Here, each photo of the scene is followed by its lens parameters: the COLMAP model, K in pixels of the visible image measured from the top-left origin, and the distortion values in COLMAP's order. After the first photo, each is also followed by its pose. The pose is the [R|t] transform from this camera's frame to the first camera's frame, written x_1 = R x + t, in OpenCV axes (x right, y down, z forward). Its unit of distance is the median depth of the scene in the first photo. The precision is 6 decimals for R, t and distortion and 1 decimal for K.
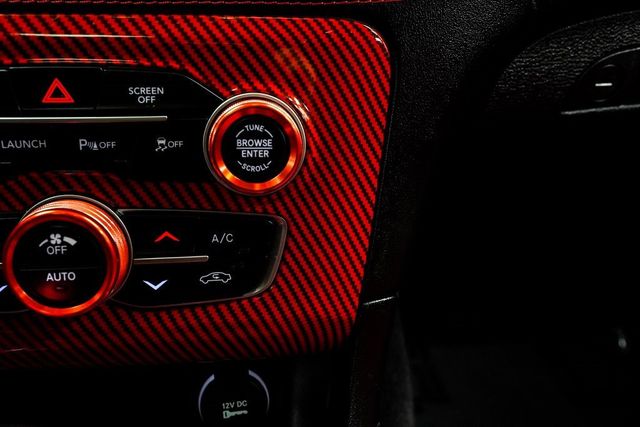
lens RADIAL K [[668.9, 0, 320.0], [0, 668.9, 213.5], [0, 0, 1]] dist [-0.005630, -0.004342]
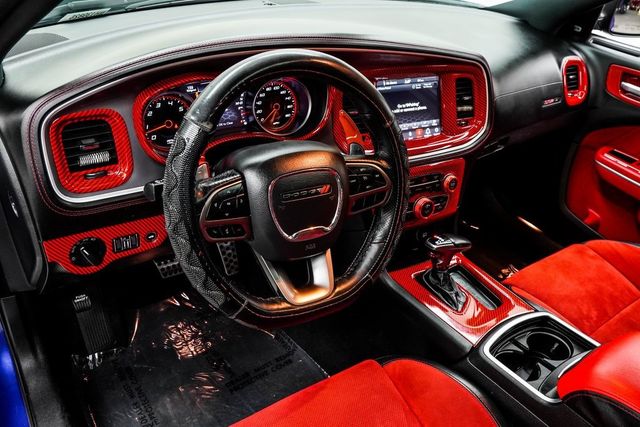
lens RADIAL K [[523.8, 0, 320.0], [0, 523.8, 213.5], [0, 0, 1]] dist [-0.111969, 0.133061]
pose [[0.910231, -0.160057, 0.381918, -2.798582], [0.087514, 0.975803, 0.200373, -0.825318], [-0.404748, -0.148963, 0.902214, -2.522674]]
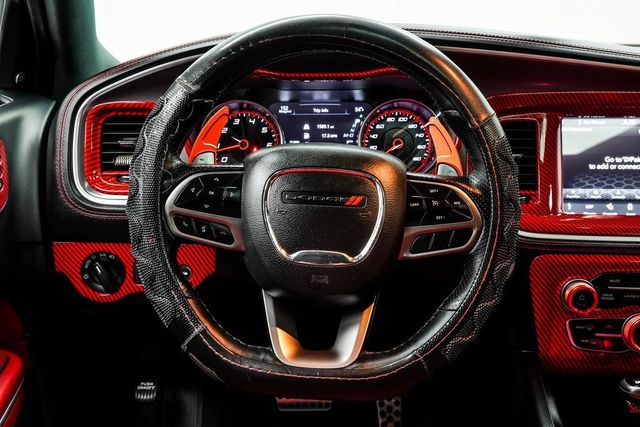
lens RADIAL K [[770.6, 0, 320.0], [0, 770.6, 213.5], [0, 0, 1]] dist [0.079908, 0.031387]
pose [[0.988771, 0.023034, -0.147651, -1.332817], [-0.045892, 0.987108, -0.153333, 0.139266], [0.142216, 0.158387, 0.977081, -2.811839]]
